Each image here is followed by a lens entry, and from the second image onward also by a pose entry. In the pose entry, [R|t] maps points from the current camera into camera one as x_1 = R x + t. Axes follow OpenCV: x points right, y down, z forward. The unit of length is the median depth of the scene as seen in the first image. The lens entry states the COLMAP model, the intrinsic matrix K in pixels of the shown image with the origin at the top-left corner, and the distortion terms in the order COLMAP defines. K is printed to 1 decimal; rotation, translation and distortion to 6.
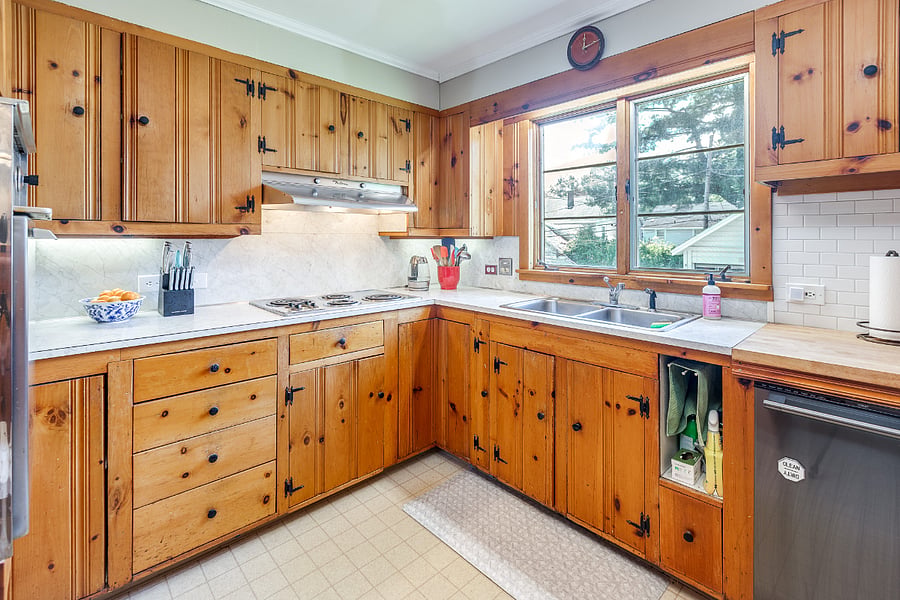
lens RADIAL K [[415.3, 0, 446.1], [0, 415.3, 234.7], [0, 0, 1]] dist [-0.000585, -0.000453]
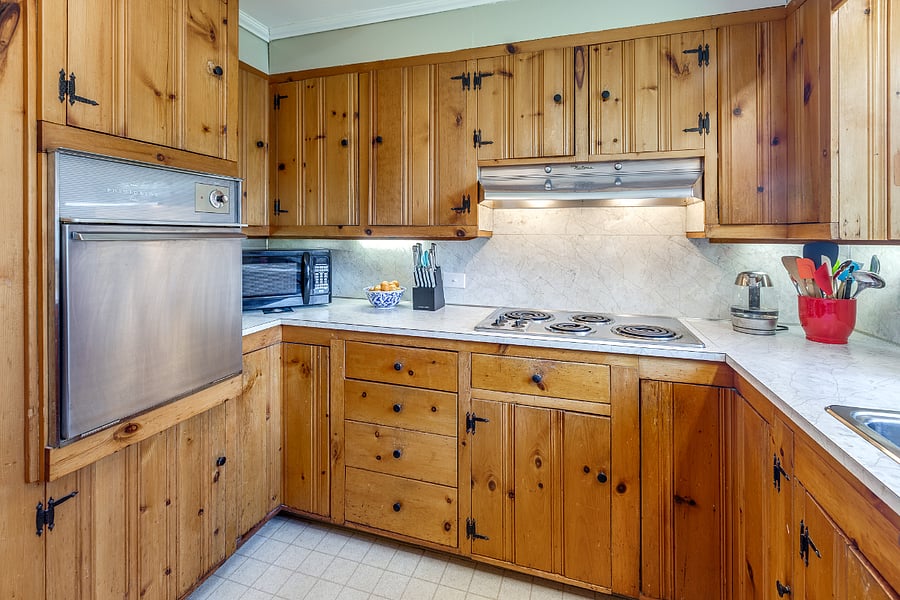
lens RADIAL K [[415.3, 0, 446.1], [0, 415.3, 234.7], [0, 0, 1]] dist [-0.000585, -0.000453]
pose [[0.492285, -0.003830, -0.870426, 0.322605], [0.002607, 0.999992, -0.002926, -0.001760], [0.870430, -0.000829, 0.492291, 0.486461]]
